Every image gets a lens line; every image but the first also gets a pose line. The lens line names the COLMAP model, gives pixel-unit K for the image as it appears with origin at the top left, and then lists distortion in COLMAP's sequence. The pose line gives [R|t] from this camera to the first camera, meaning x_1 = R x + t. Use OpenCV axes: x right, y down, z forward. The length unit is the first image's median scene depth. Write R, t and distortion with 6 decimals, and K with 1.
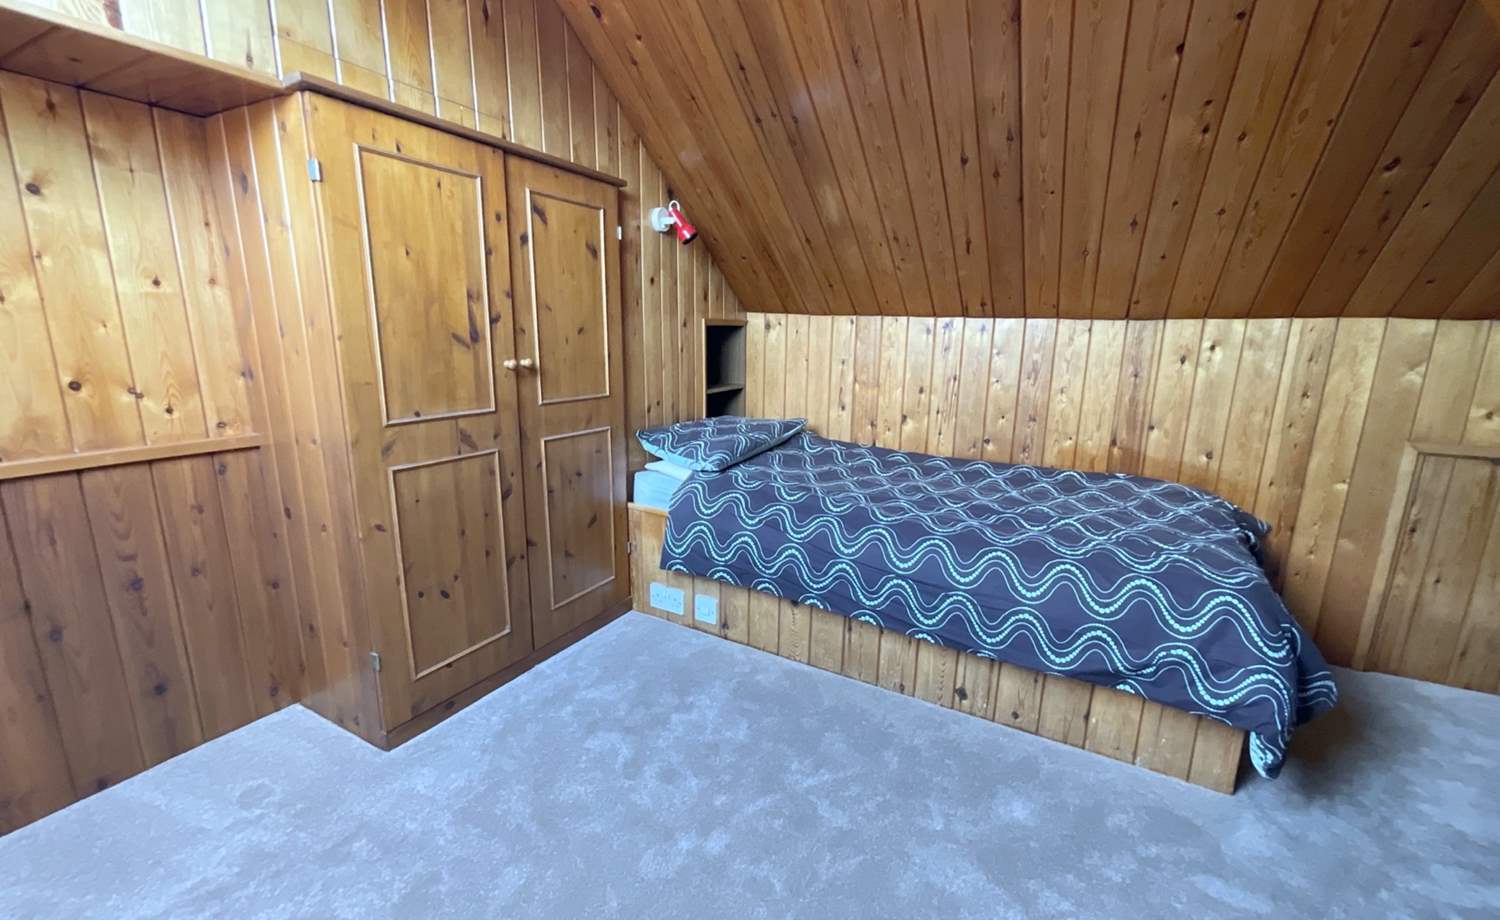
lens RADIAL K [[609.7, 0, 749.3], [0, 609.7, 460.9], [0, 0, 1]] dist [-0.003335, 0.000736]
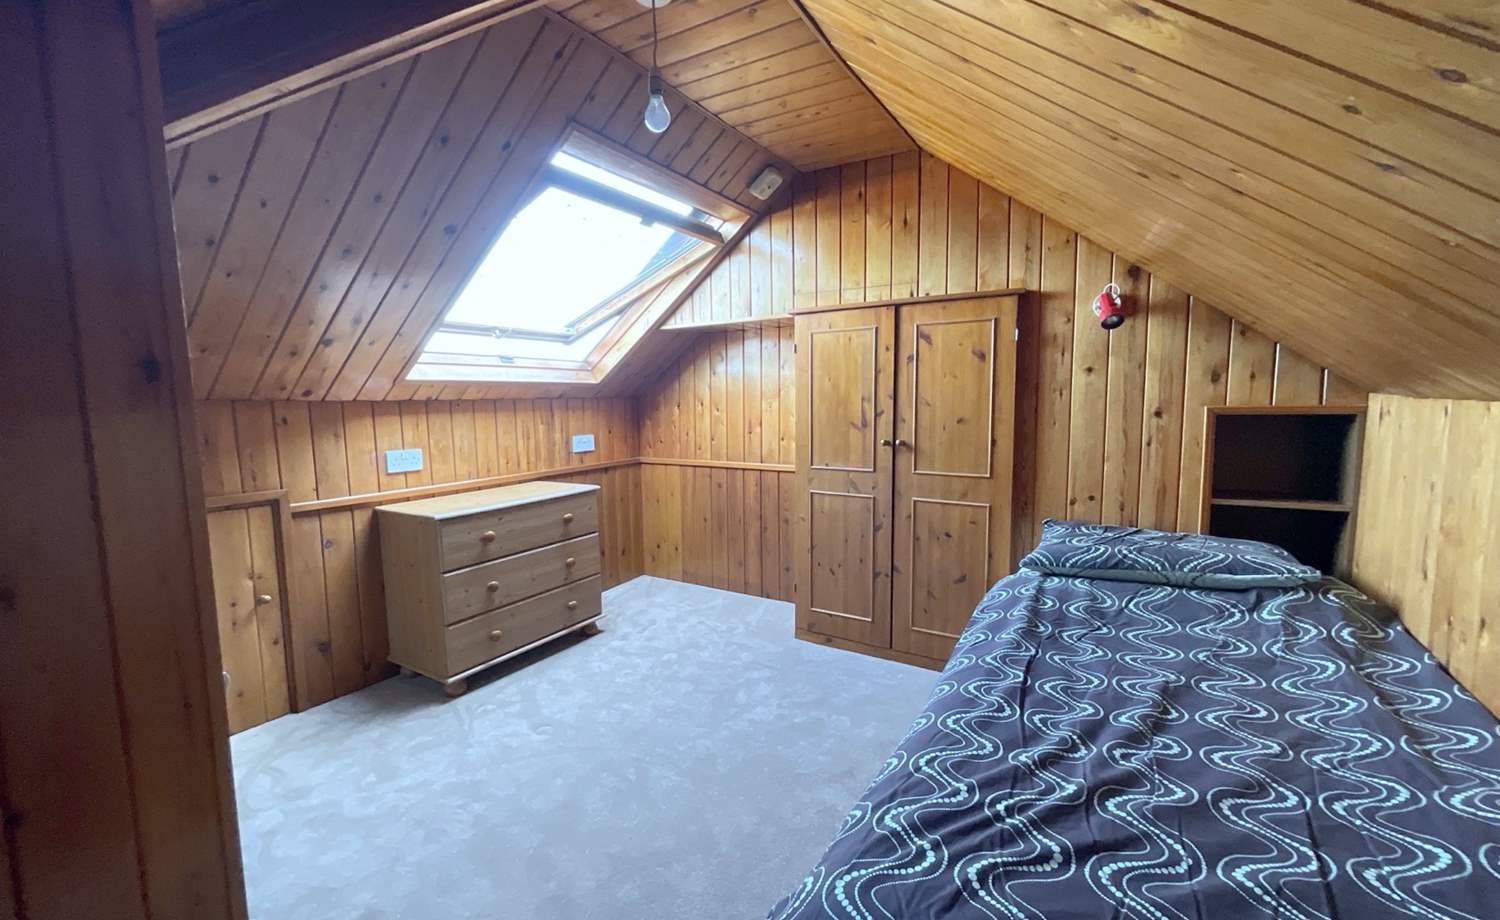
lens RADIAL K [[609.7, 0, 749.3], [0, 609.7, 460.9], [0, 0, 1]] dist [-0.003335, 0.000736]
pose [[-0.052126, 0.088254, -0.994733, 0.892406], [-0.200714, 0.974835, 0.097006, -0.152868], [0.978262, 0.204713, -0.033100, 0.580573]]
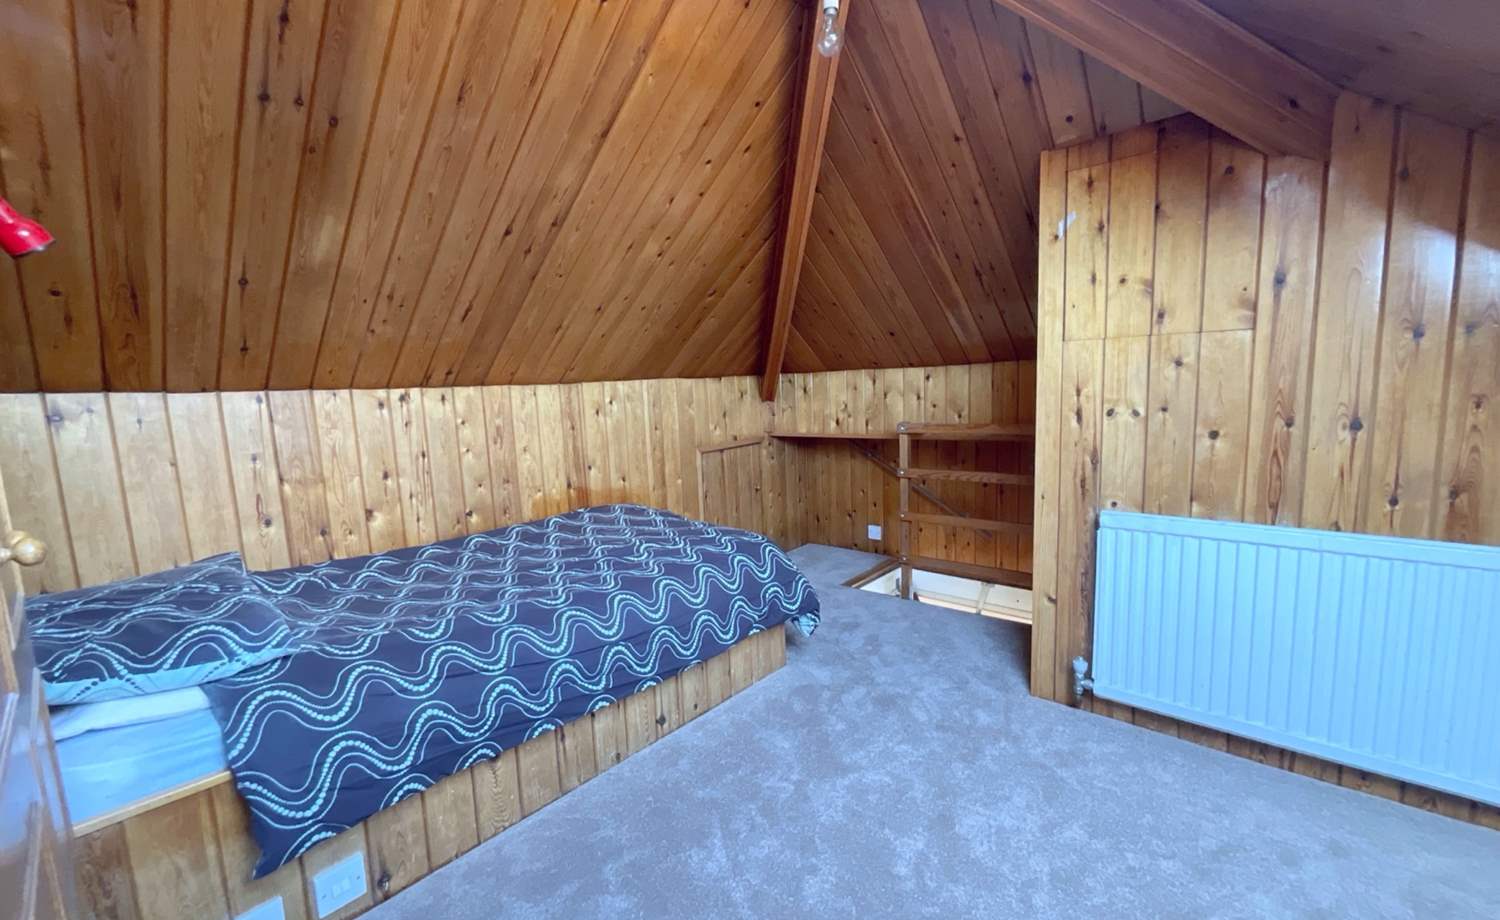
lens RADIAL K [[609.7, 0, 749.3], [0, 609.7, 460.9], [0, 0, 1]] dist [-0.003335, 0.000736]
pose [[0.212509, -0.150737, 0.965463, -0.501317], [0.251444, 0.963195, 0.095037, -0.108872], [-0.944254, 0.222564, 0.242590, 0.399952]]
